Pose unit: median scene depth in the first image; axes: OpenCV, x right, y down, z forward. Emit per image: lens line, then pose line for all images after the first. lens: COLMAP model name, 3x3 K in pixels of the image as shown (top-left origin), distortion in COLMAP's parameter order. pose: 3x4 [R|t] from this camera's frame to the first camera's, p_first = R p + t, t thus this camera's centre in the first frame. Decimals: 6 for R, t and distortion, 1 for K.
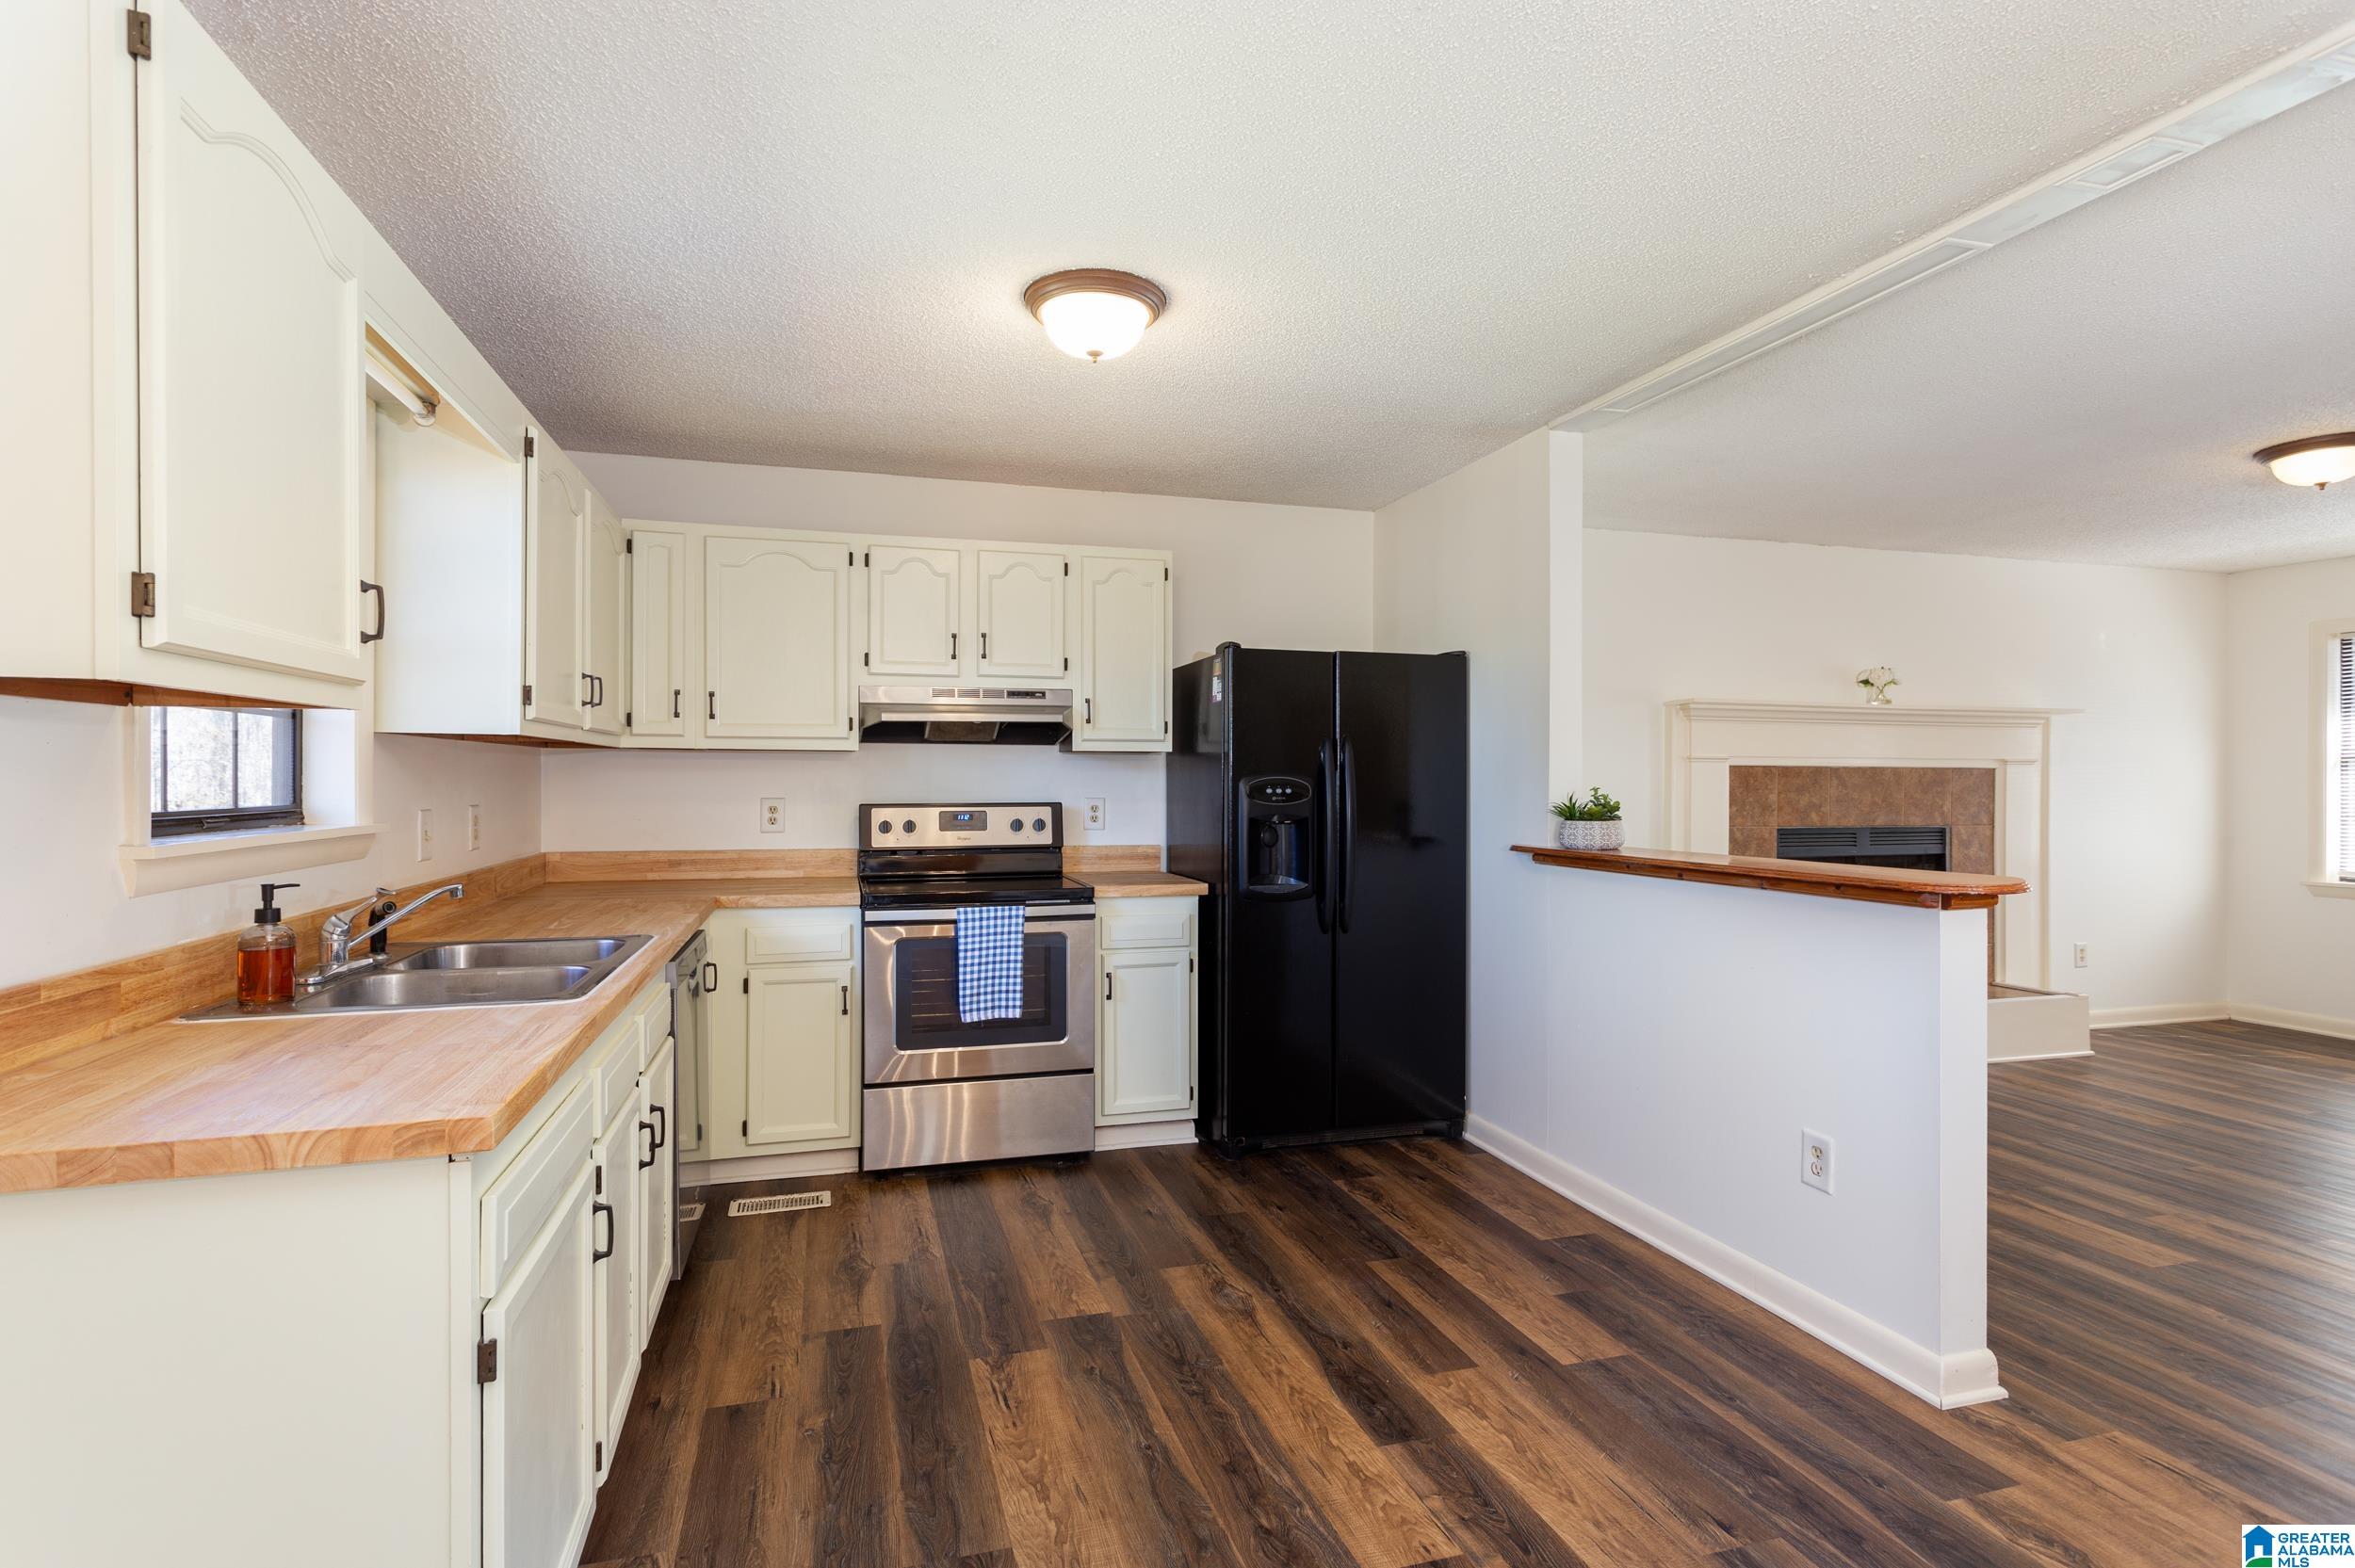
lens RADIAL K [[1199.1, 0, 1183.8], [0, 1199.1, 766.7], [0, 0, 1]] dist [0.002372, 0.001064]
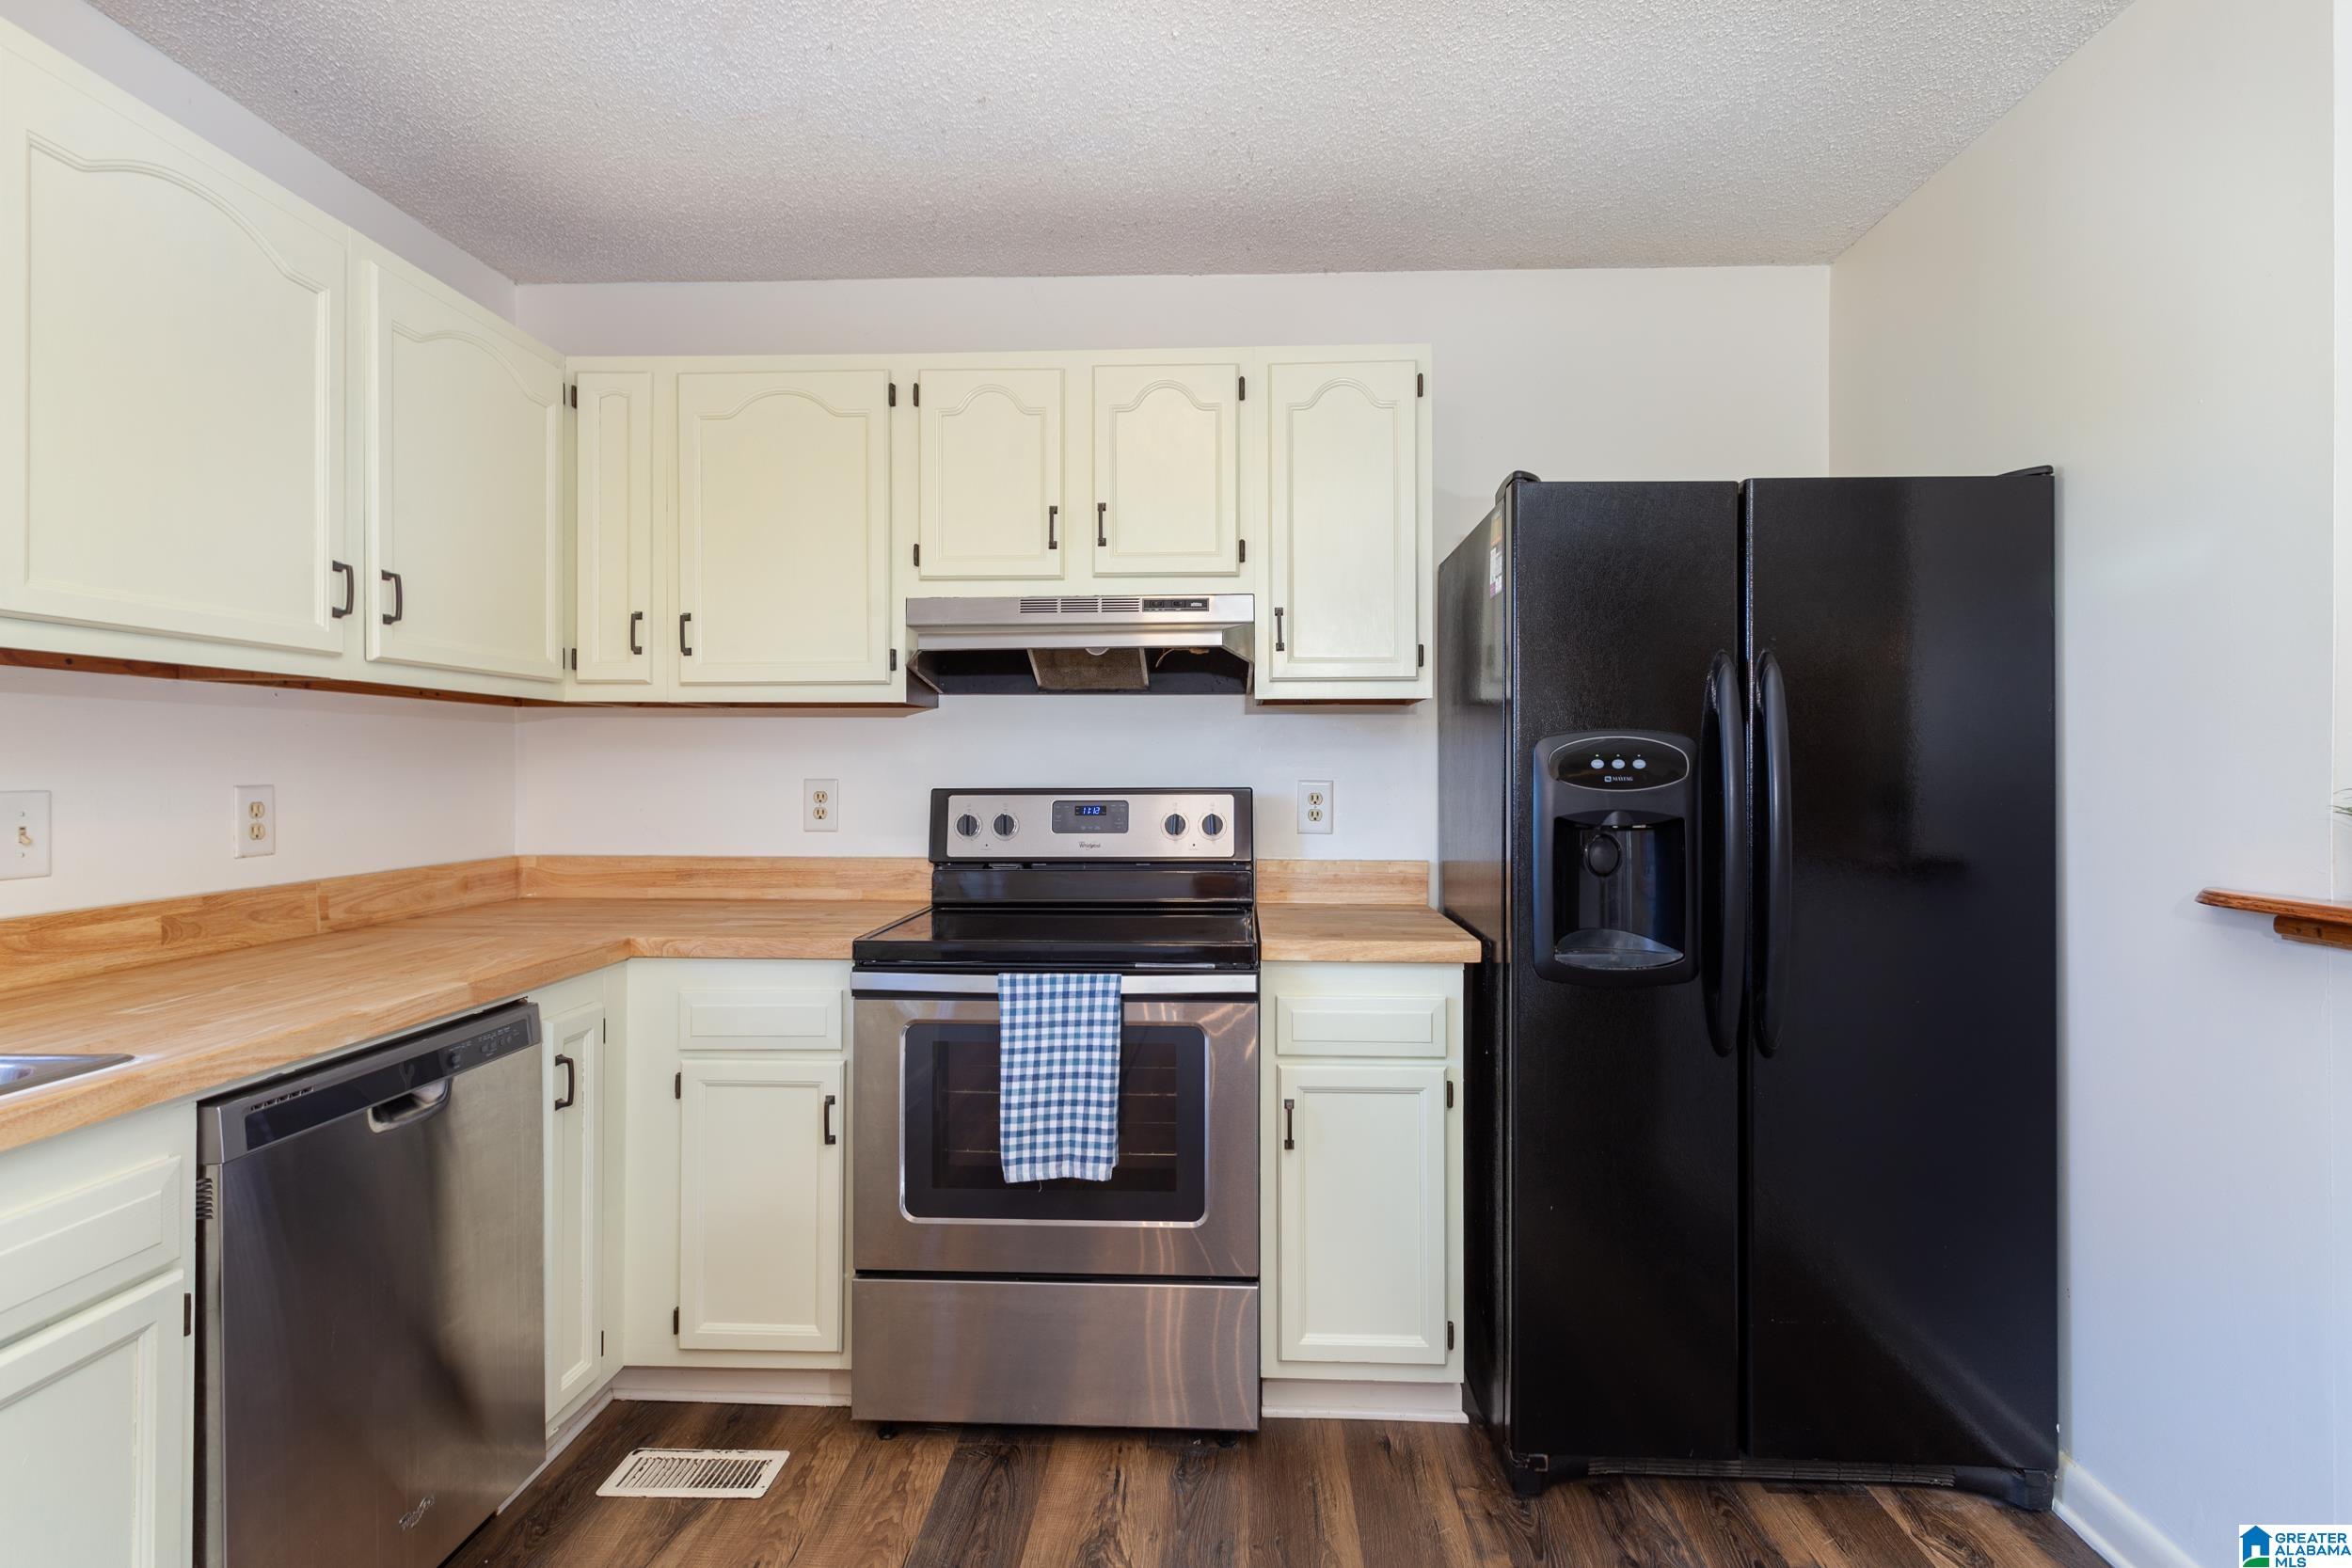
lens RADIAL K [[1197.6, 0, 1182.3], [0, 1197.6, 766.7], [0, 0, 1]] dist [0.002372, 0.001064]
pose [[0.946382, -0.001979, -0.323044, 0.066281], [0.004371, 0.999968, 0.006679, 0.016479], [0.323021, -0.007733, 0.946360, 0.459764]]
